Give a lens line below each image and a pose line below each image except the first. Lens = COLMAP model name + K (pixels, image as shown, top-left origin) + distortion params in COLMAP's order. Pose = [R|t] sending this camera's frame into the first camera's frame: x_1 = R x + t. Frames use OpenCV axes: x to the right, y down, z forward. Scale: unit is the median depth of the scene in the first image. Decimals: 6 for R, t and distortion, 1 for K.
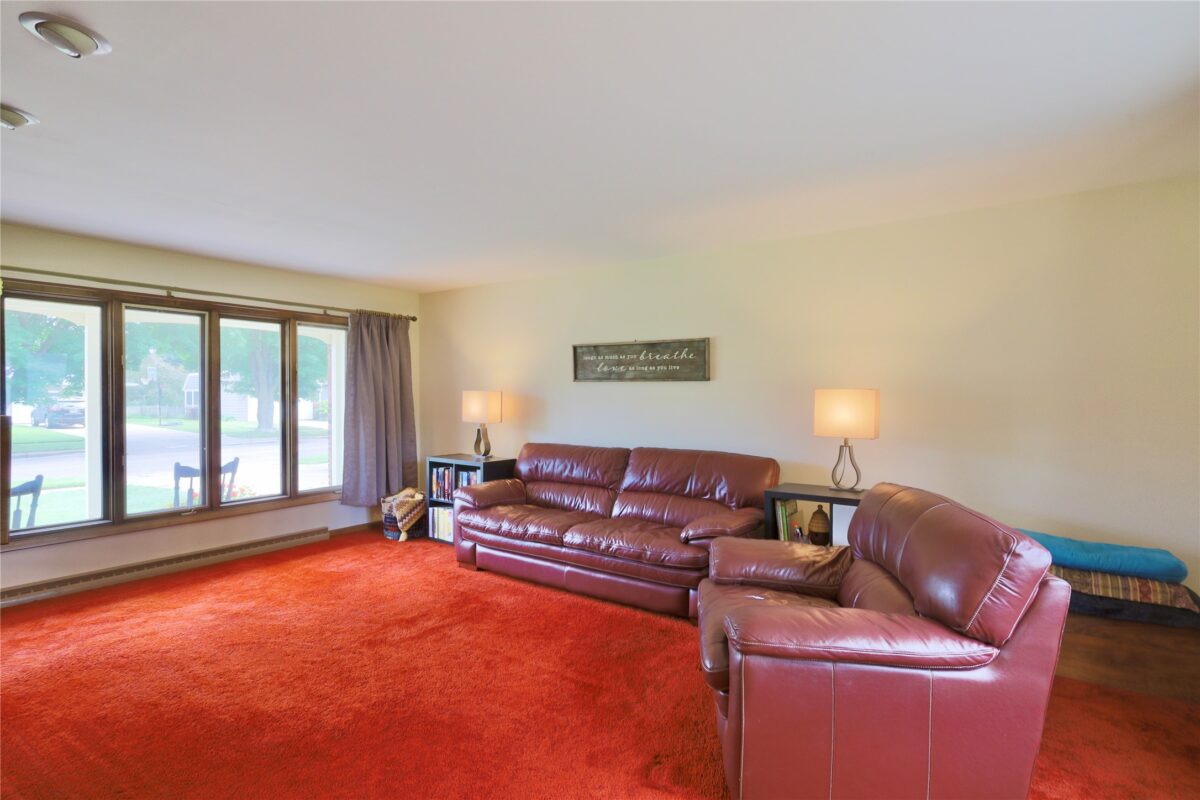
lens RADIAL K [[587.6, 0, 596.4], [0, 587.6, 396.3], [0, 0, 1]] dist [-0.003625, 0.002071]
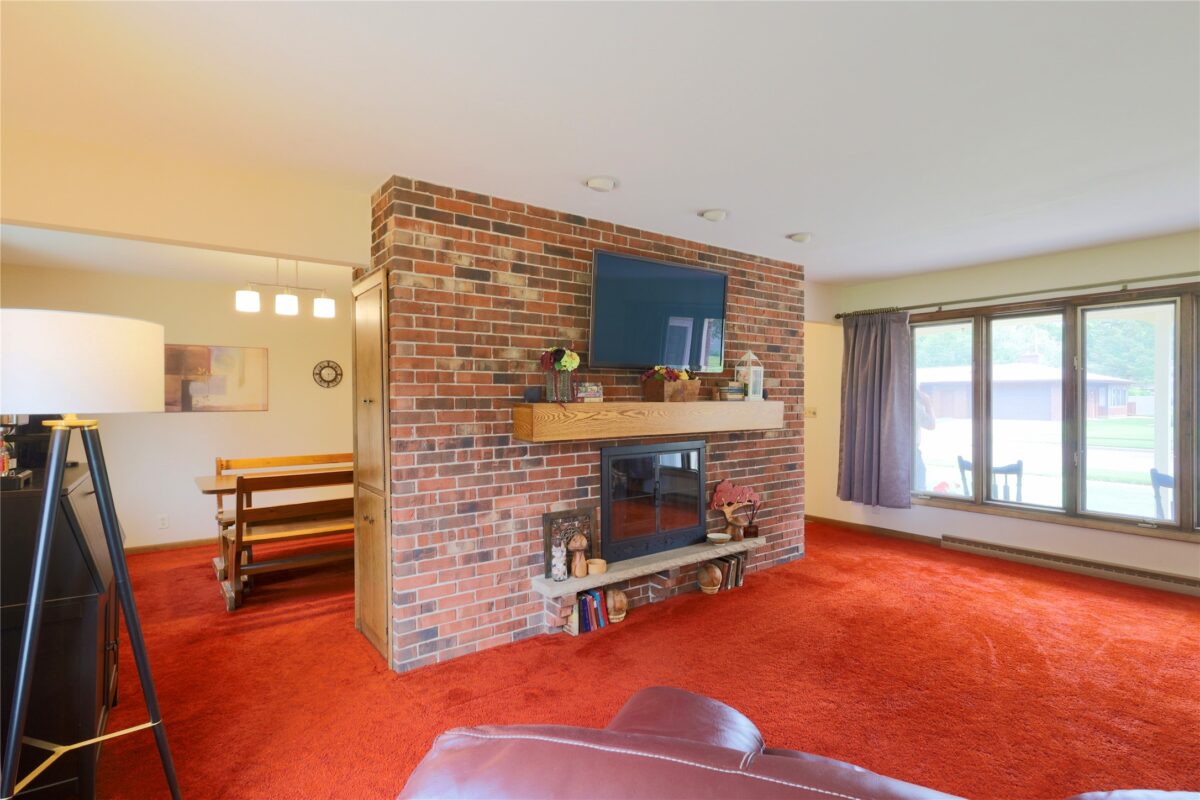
lens RADIAL K [[587.6, 0, 599.6], [0, 587.6, 399.3], [0, 0, 1]] dist [-0.003625, 0.002071]
pose [[-0.304976, 0.006751, -0.952336, 0.477684], [0.003564, 0.999976, 0.005948, -0.002584], [0.952353, -0.001580, -0.304993, 0.541184]]
